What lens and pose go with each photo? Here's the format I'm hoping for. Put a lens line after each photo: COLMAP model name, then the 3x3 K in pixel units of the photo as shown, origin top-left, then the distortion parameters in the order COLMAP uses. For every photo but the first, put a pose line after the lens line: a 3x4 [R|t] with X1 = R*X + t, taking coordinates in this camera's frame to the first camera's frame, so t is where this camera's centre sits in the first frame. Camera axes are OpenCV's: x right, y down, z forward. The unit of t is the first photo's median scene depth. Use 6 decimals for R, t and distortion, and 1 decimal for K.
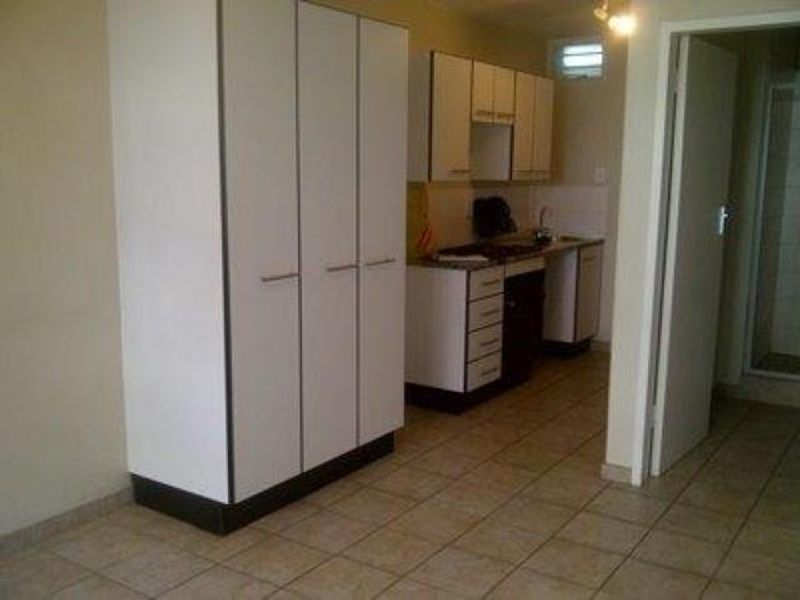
lens RADIAL K [[855.3, 0, 400.0], [0, 855.3, 300.0], [0, 0, 1]] dist [0.018343, 0.025786]
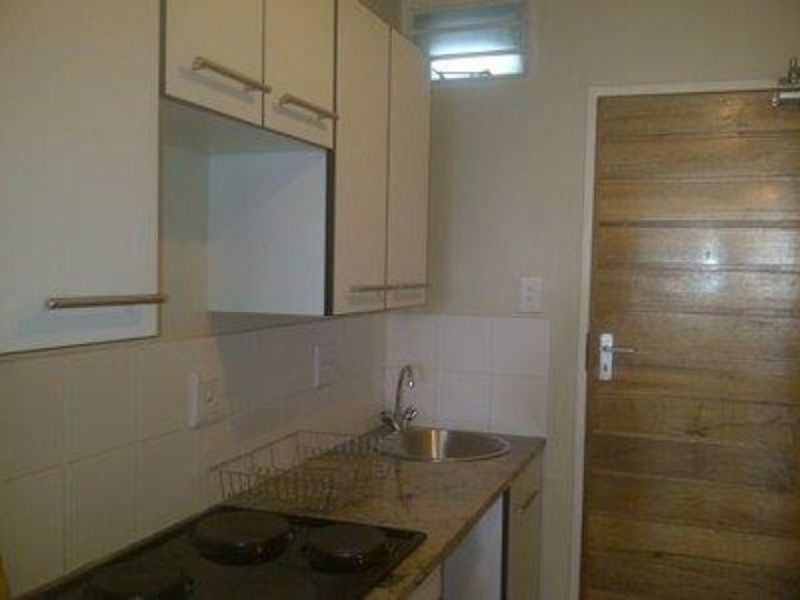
lens RADIAL K [[855.3, 0, 400.0], [0, 855.3, 300.0], [0, 0, 1]] dist [0.018343, 0.025786]
pose [[0.979188, 0.009484, 0.202736, 0.090670], [0.012913, 0.993972, -0.108870, -0.109935], [-0.202546, 0.109222, 0.973163, 0.675328]]
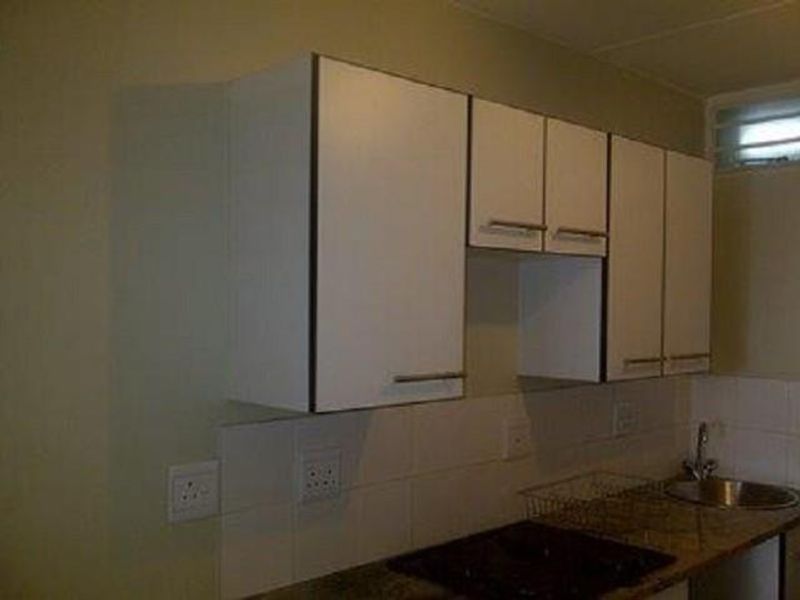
lens RADIAL K [[855.3, 0, 400.0], [0, 855.3, 300.0], [0, 0, 1]] dist [0.018343, 0.025786]
pose [[0.973277, 0.010725, -0.229385, 0.128801], [-0.045890, 0.987844, -0.148523, -0.112080], [0.225003, 0.155080, 0.961937, 0.556833]]
